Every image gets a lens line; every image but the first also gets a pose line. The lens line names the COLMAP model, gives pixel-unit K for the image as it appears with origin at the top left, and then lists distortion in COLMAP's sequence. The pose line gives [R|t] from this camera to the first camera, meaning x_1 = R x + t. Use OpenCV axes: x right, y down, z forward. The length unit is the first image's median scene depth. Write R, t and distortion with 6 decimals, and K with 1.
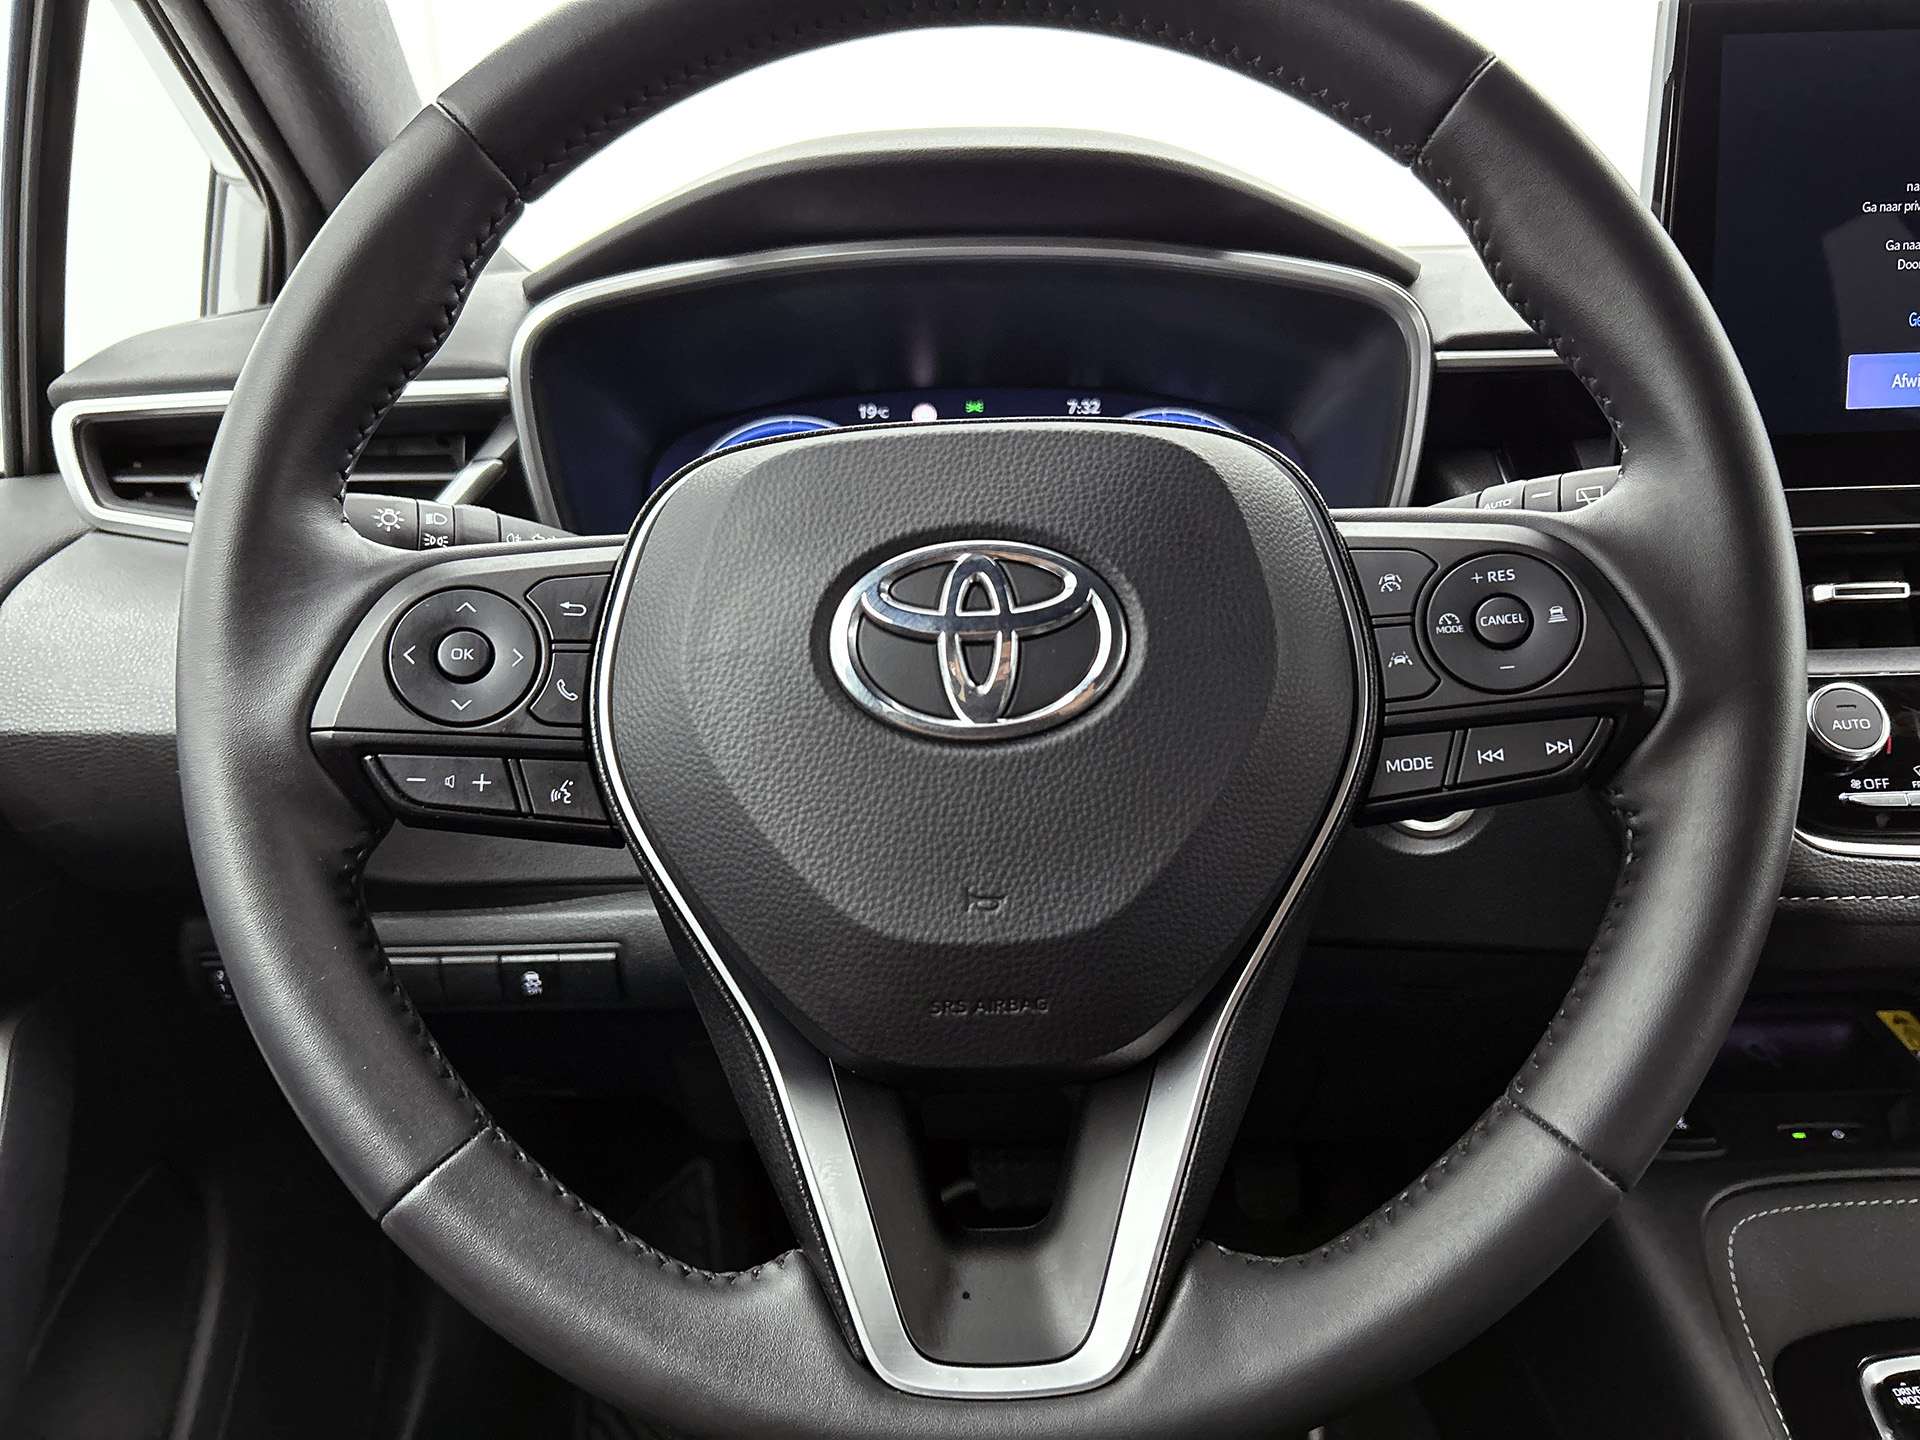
lens RADIAL K [[1460.1, 0, 972.7], [0, 1460.1, 717.9], [0, 0, 1]] dist [0.108108, -0.207688]
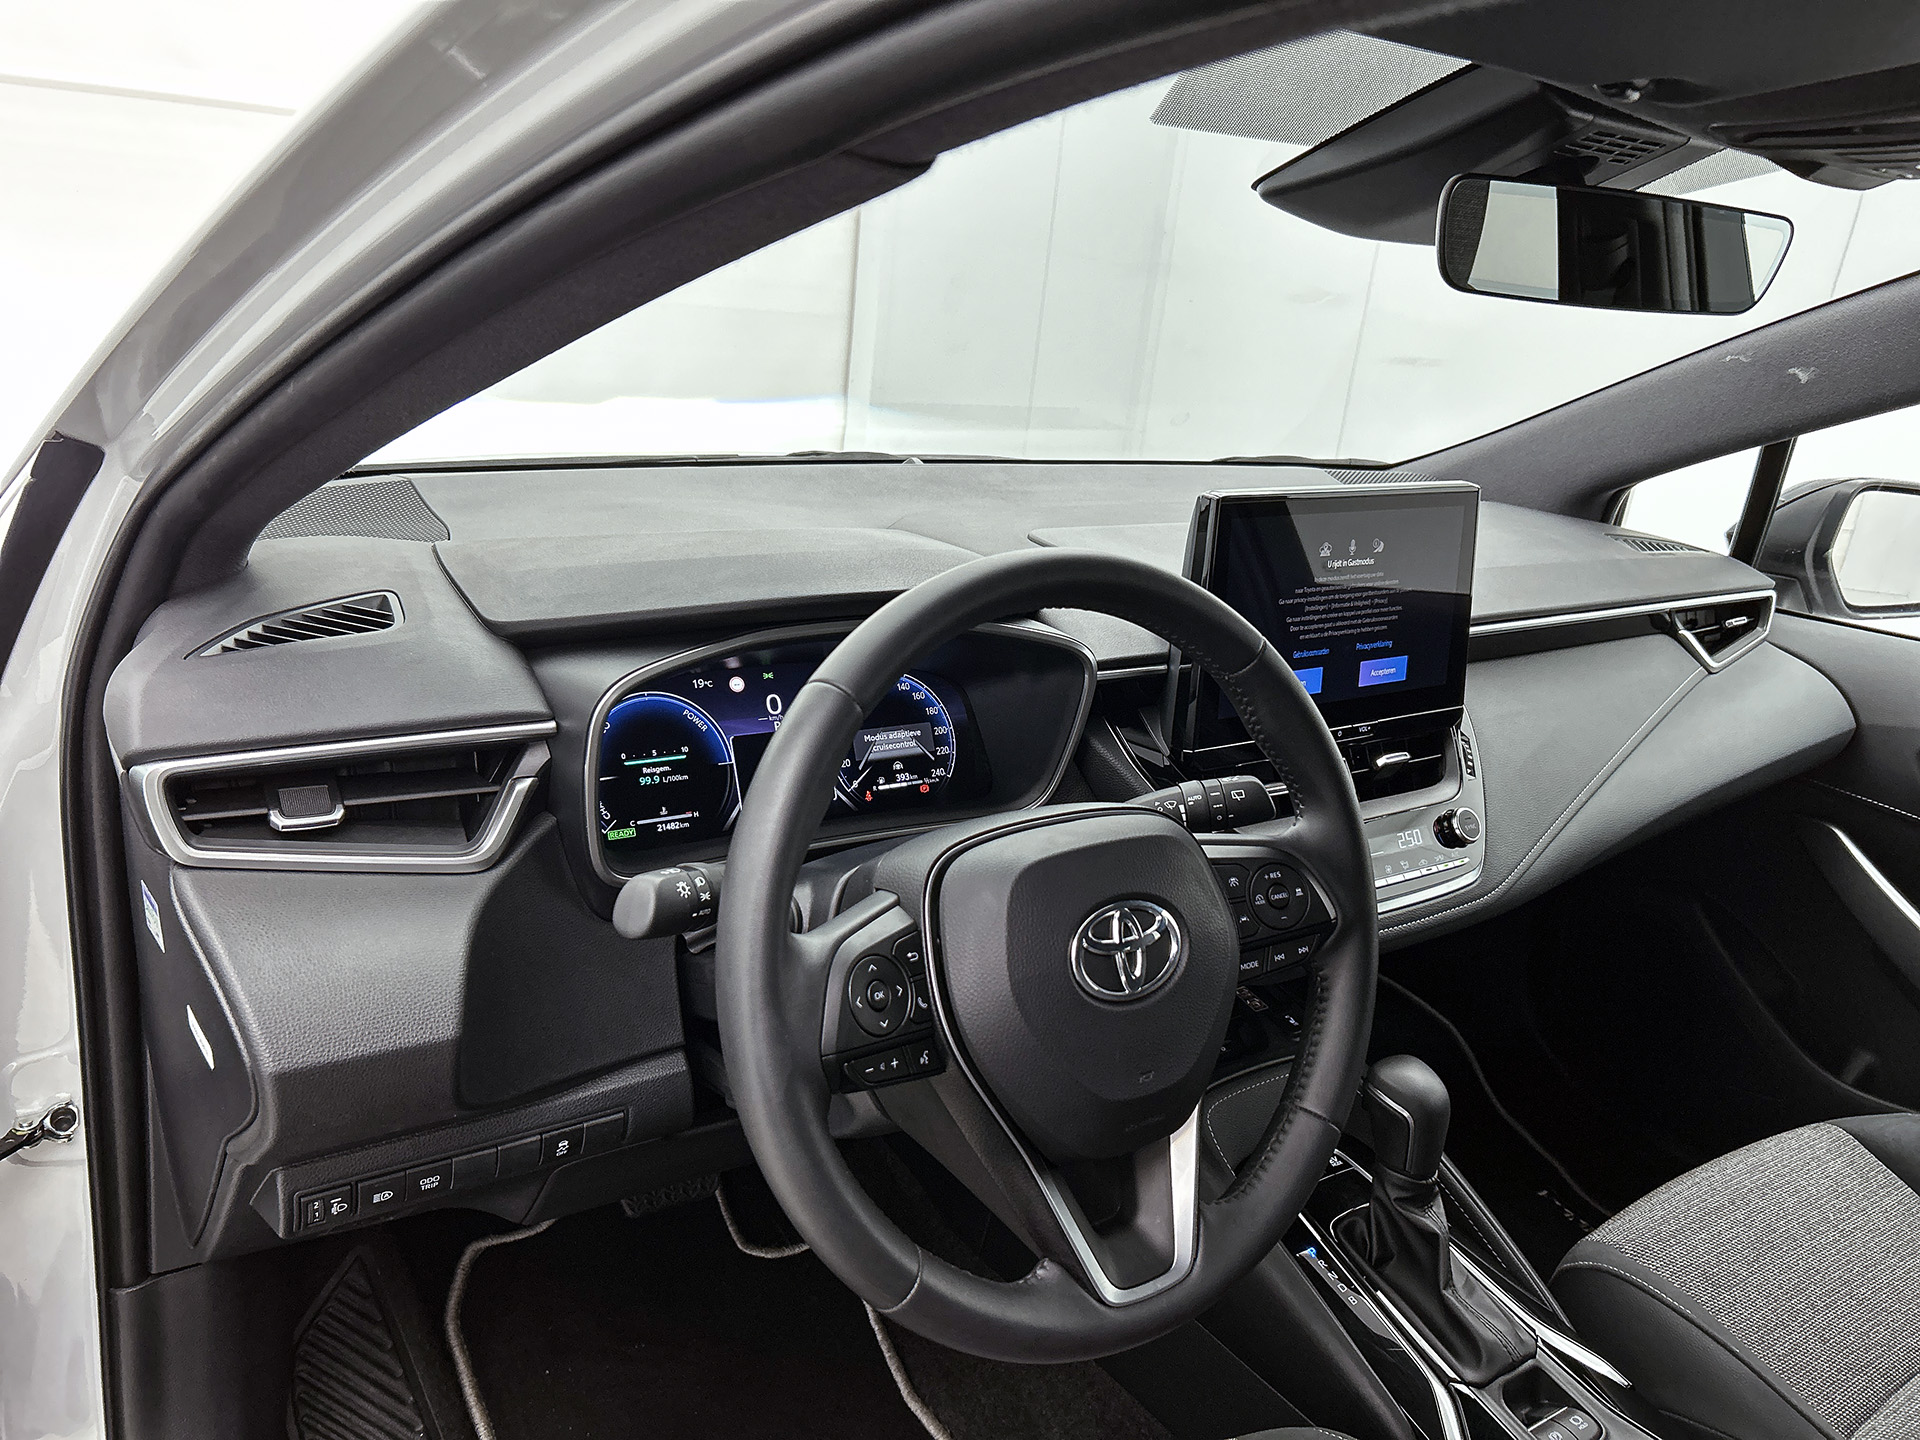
lens RADIAL K [[1427.3, 0, 948.4], [0, 1427.3, 735.9], [0, 0, 1]] dist [0.054669, -0.083720]
pose [[0.817957, -0.085088, 0.568951, -1.341778], [0.044655, 0.995408, 0.084667, -0.544078], [-0.573543, -0.043847, 0.818001, -0.509924]]
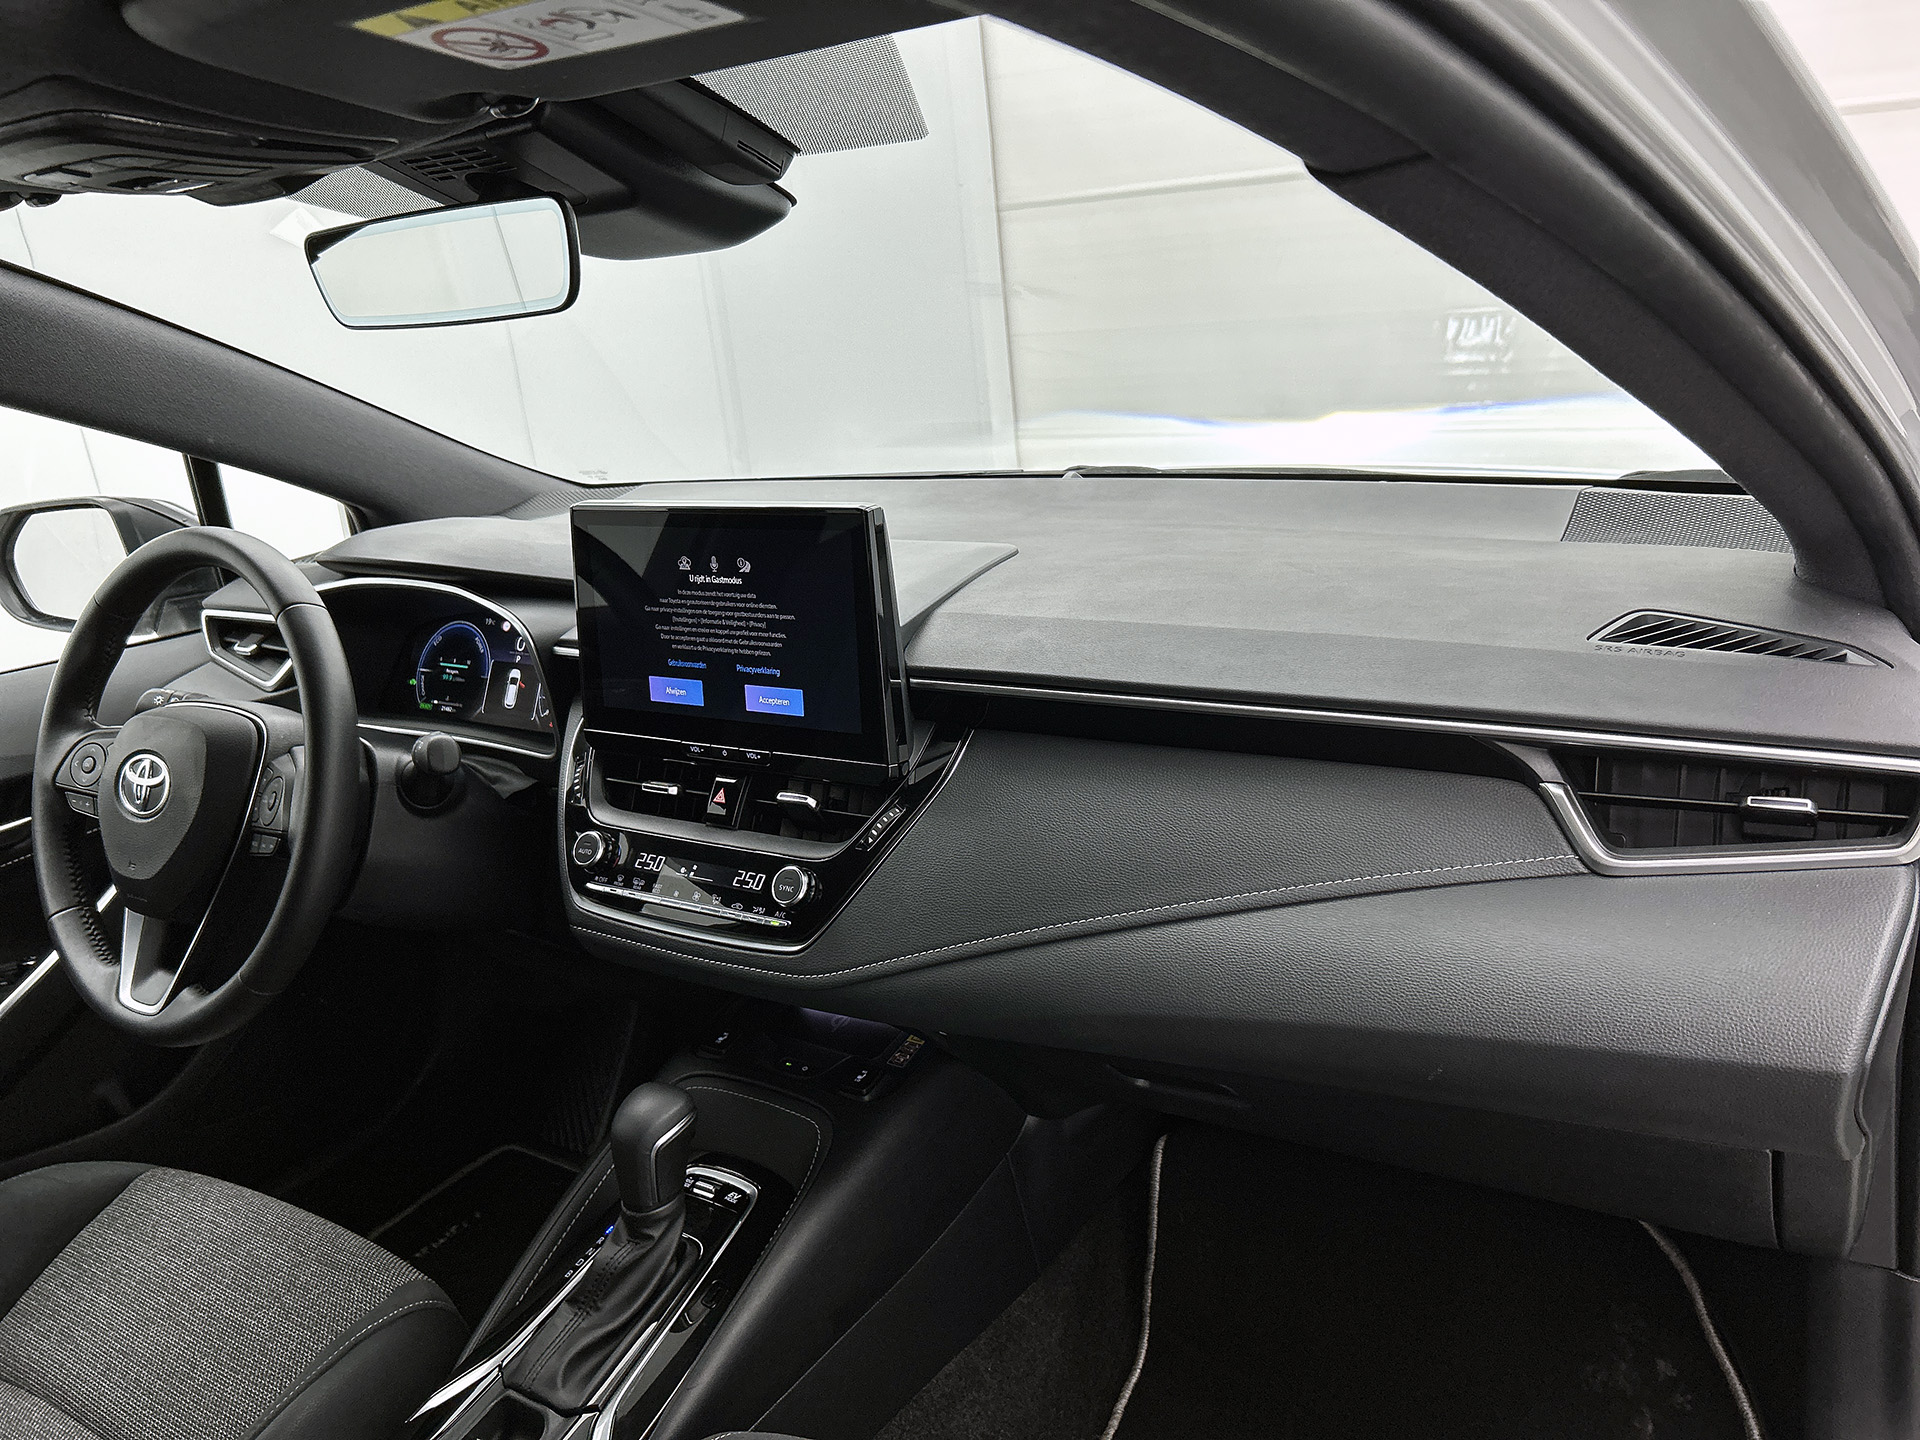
lens RADIAL K [[1427.3, 0, 948.4], [0, 1427.3, 735.9], [0, 0, 1]] dist [0.054669, -0.083720]
pose [[0.851528, 0.123276, -0.509611, 3.157323], [-0.082515, 0.991363, 0.101935, -0.636653], [0.517775, -0.044750, 0.854346, -0.823156]]
